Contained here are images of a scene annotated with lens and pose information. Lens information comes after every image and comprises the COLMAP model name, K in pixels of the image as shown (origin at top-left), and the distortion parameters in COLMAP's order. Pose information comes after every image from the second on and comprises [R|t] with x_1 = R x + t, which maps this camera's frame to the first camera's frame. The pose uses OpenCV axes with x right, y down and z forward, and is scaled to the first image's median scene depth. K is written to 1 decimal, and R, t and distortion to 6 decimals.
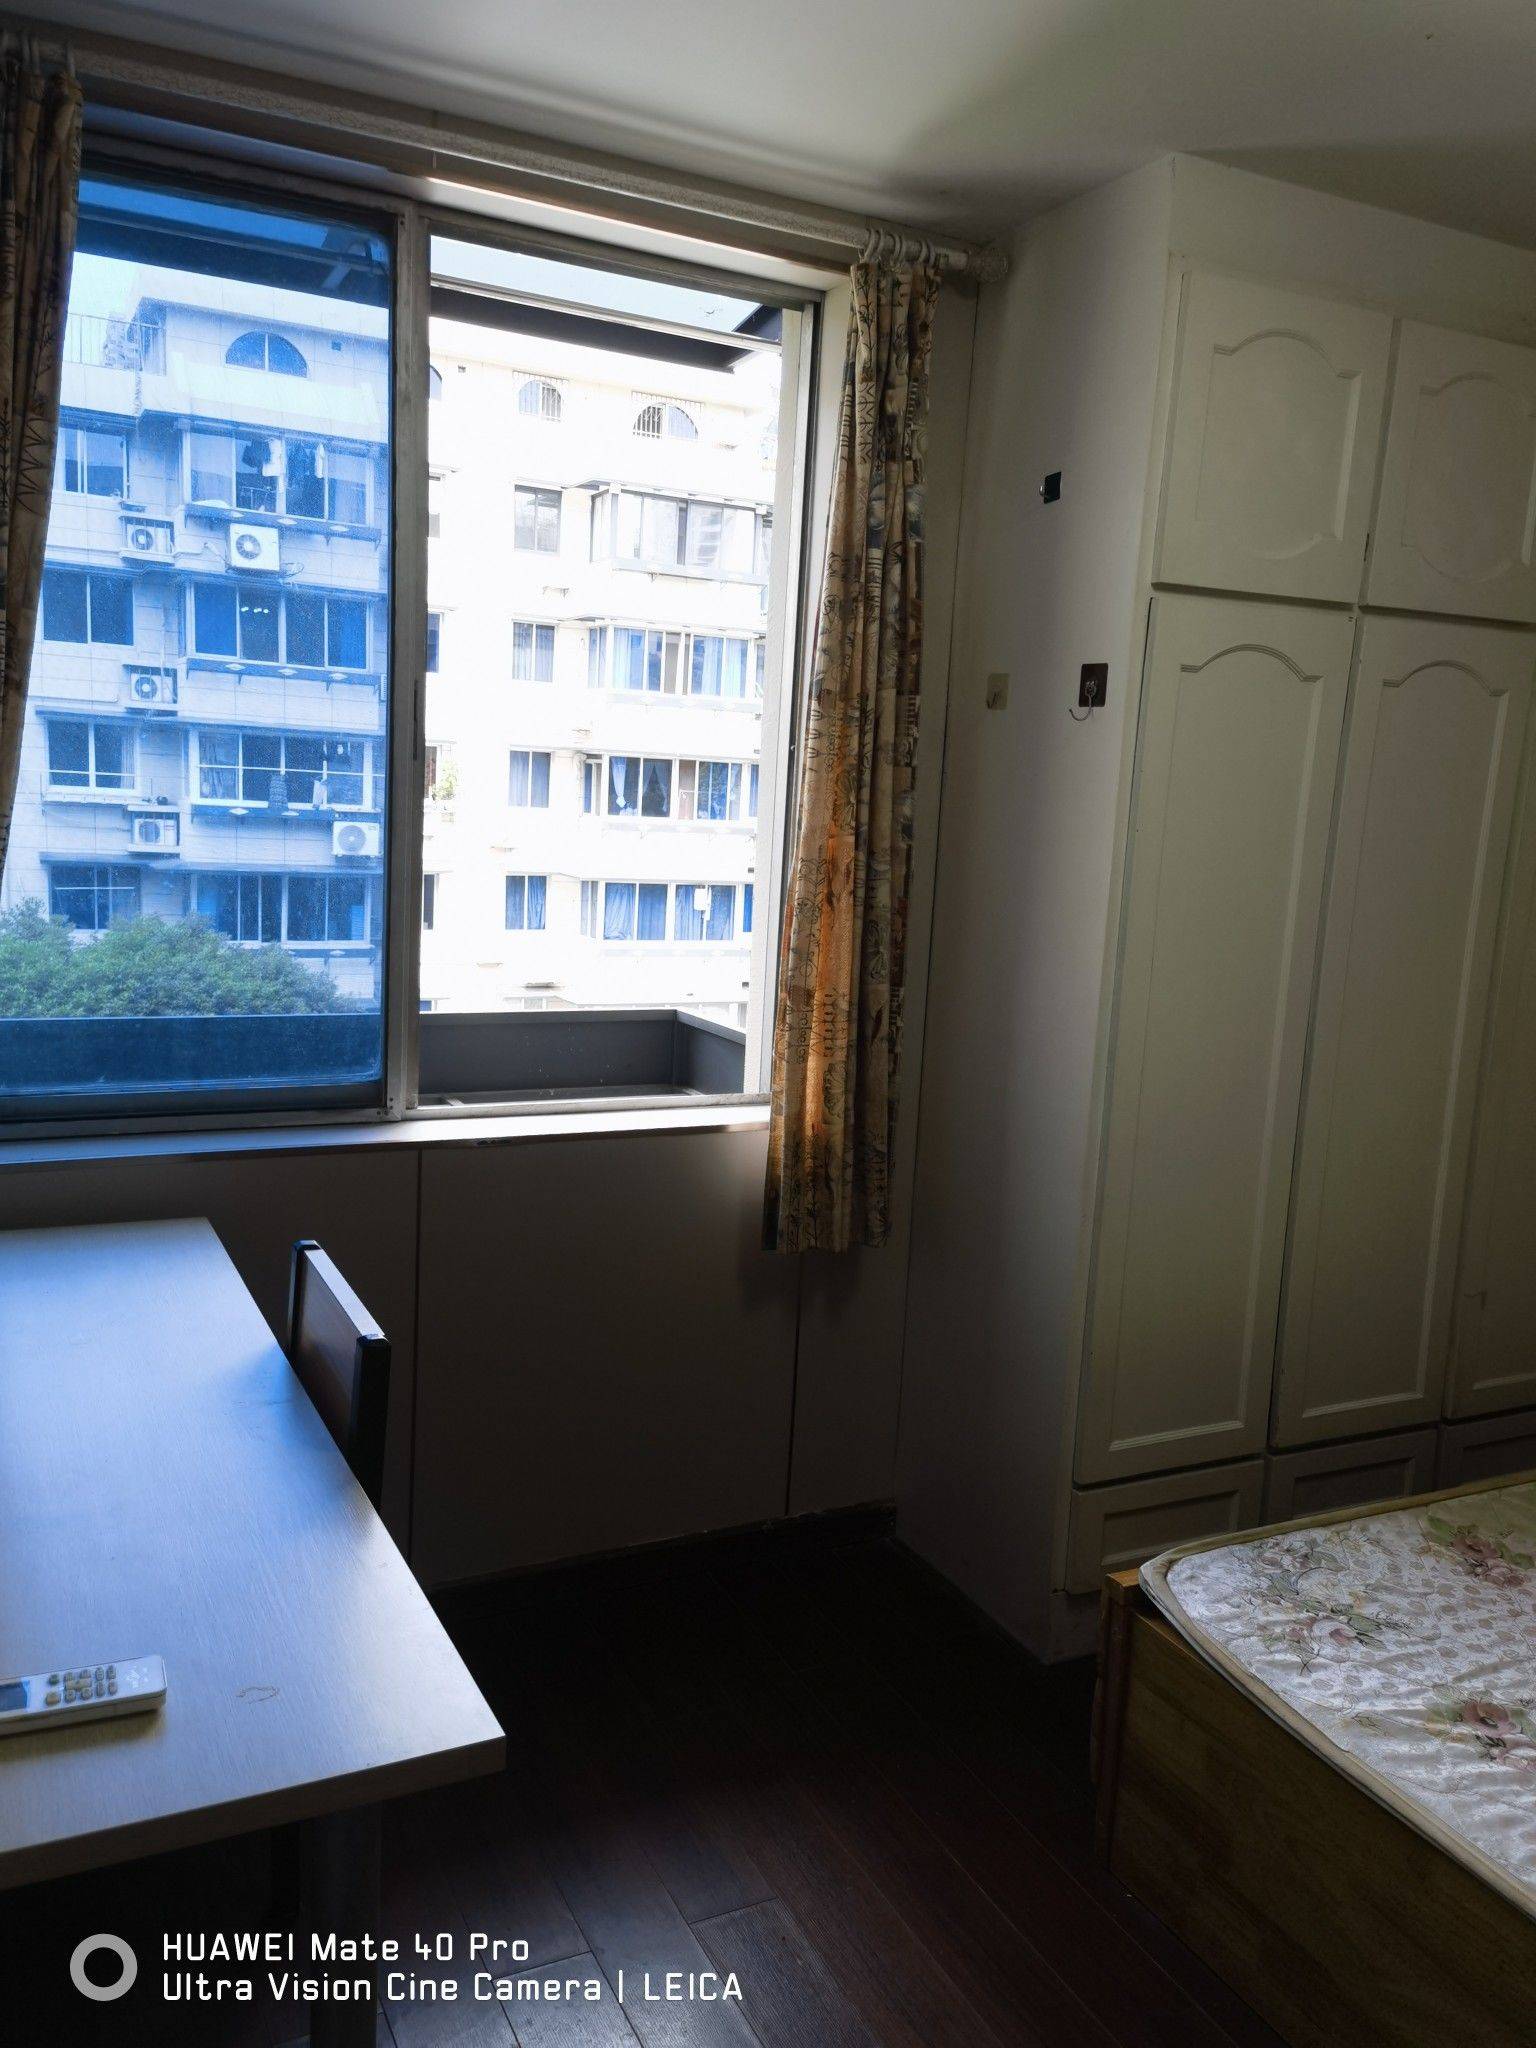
lens RADIAL K [[1628.9, 0, 776.9], [0, 1628.9, 1020.3], [0, 0, 1]] dist [0.074098, -0.012510]
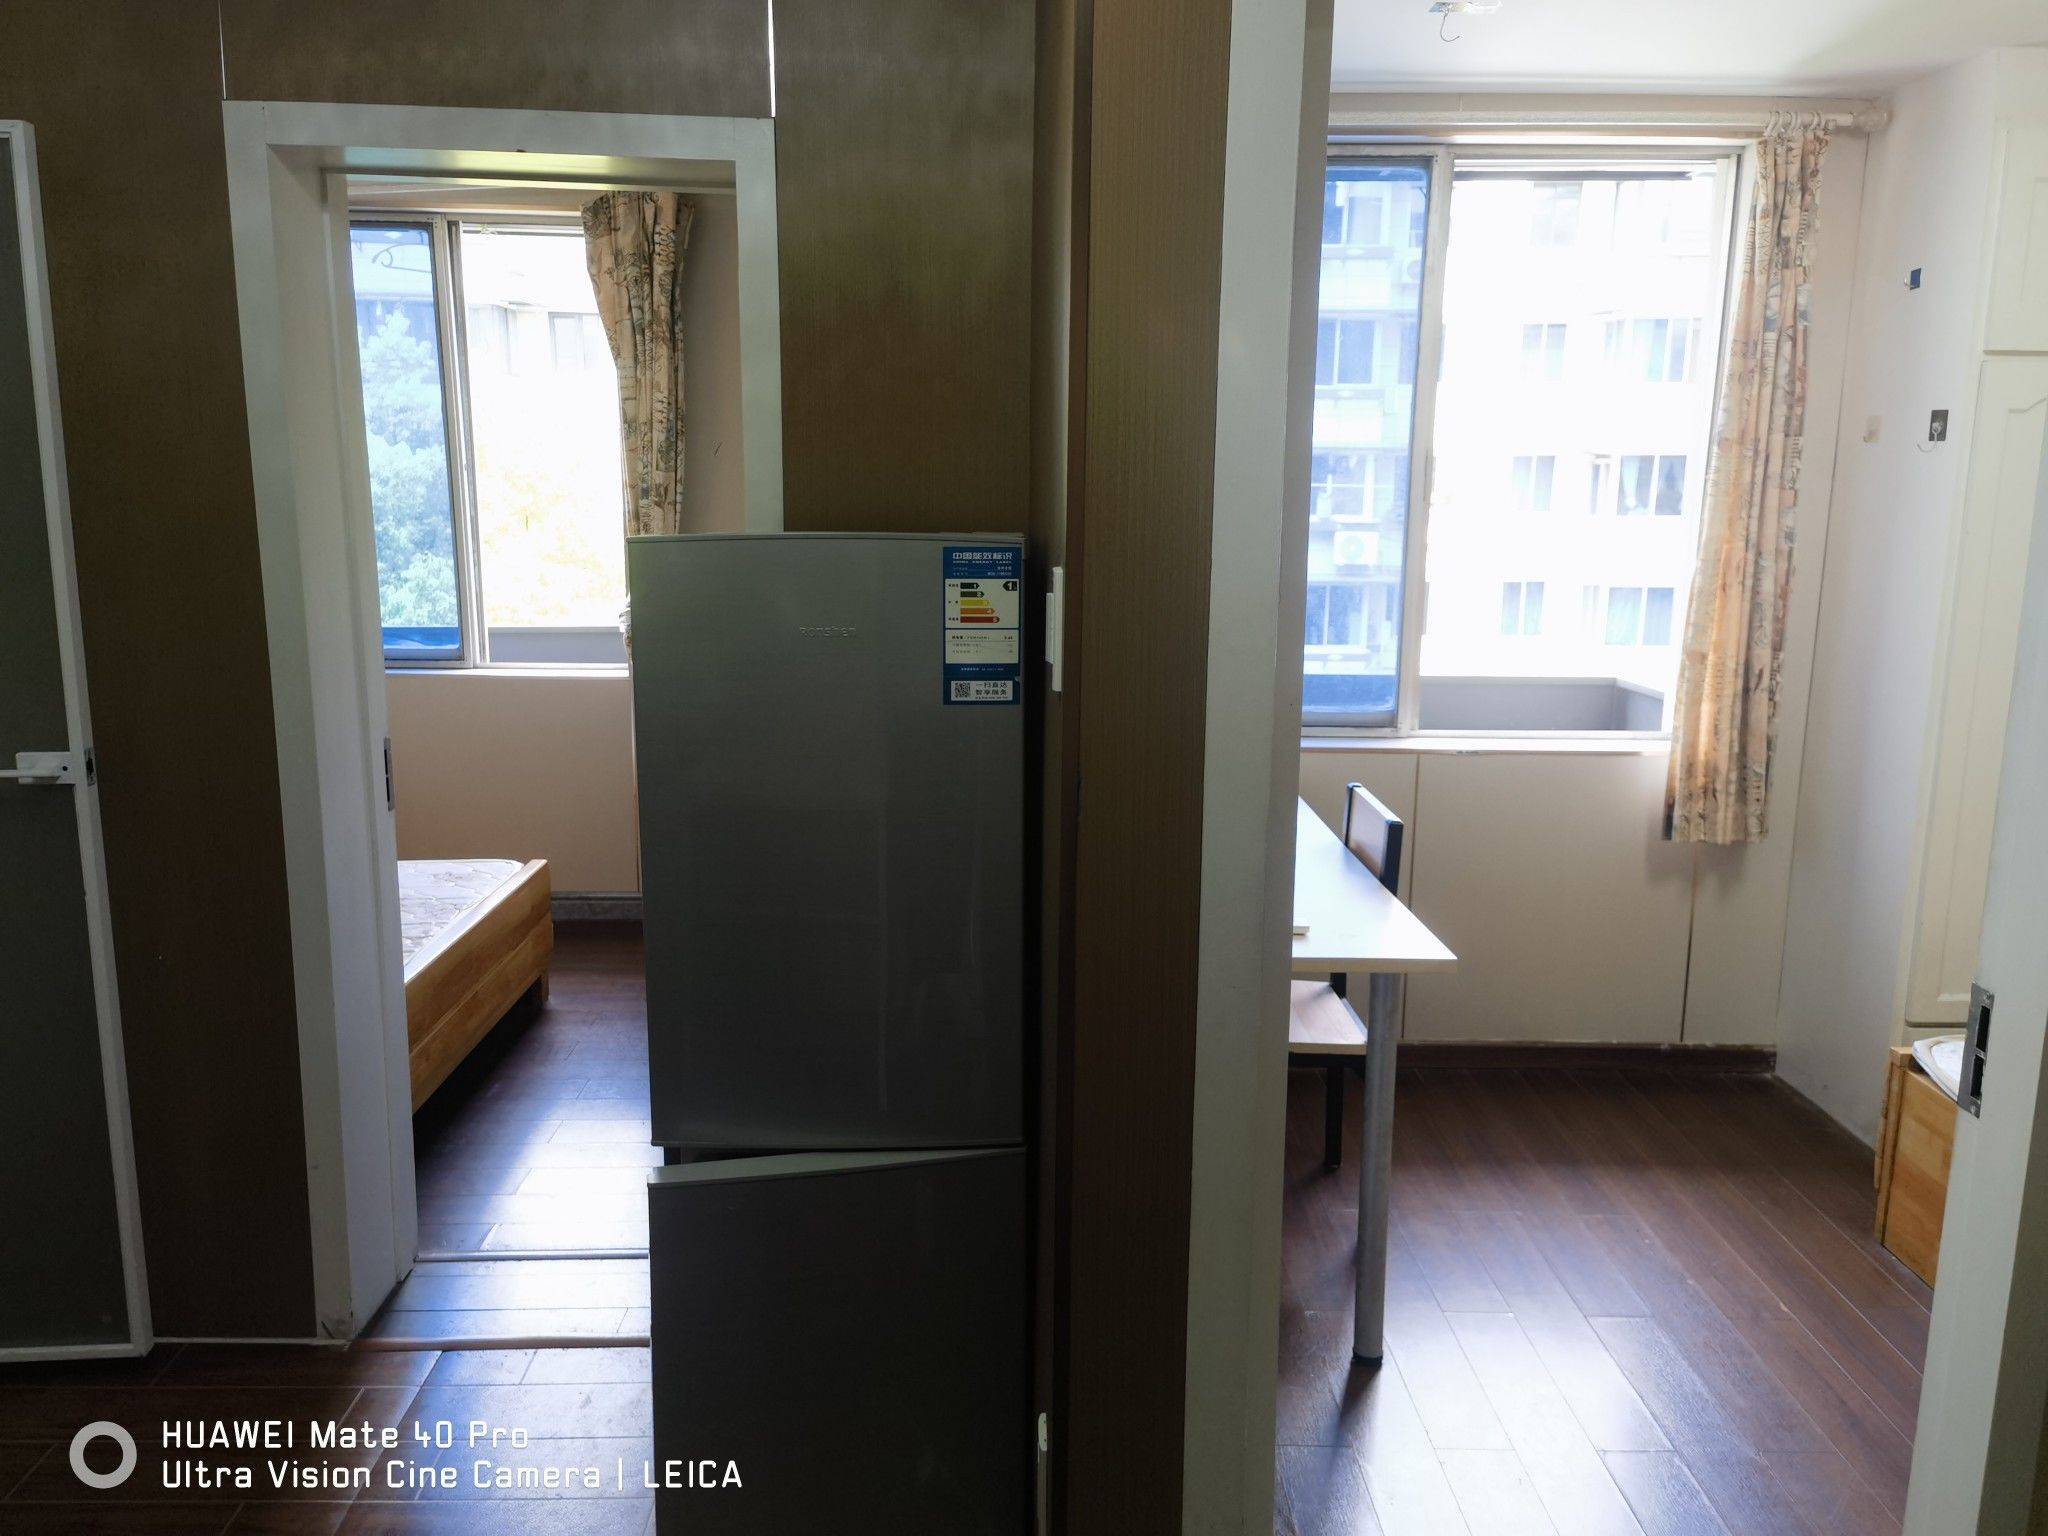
lens RADIAL K [[1628.9, 0, 1035.0], [0, 1628.9, 777.6], [0, 0, 1]] dist [0.074098, -0.012510]
pose [[0.904418, 0.040143, -0.424754, 0.105310], [-0.027549, 0.998981, 0.035755, 0.052723], [0.425757, -0.020636, 0.904602, -0.522579]]
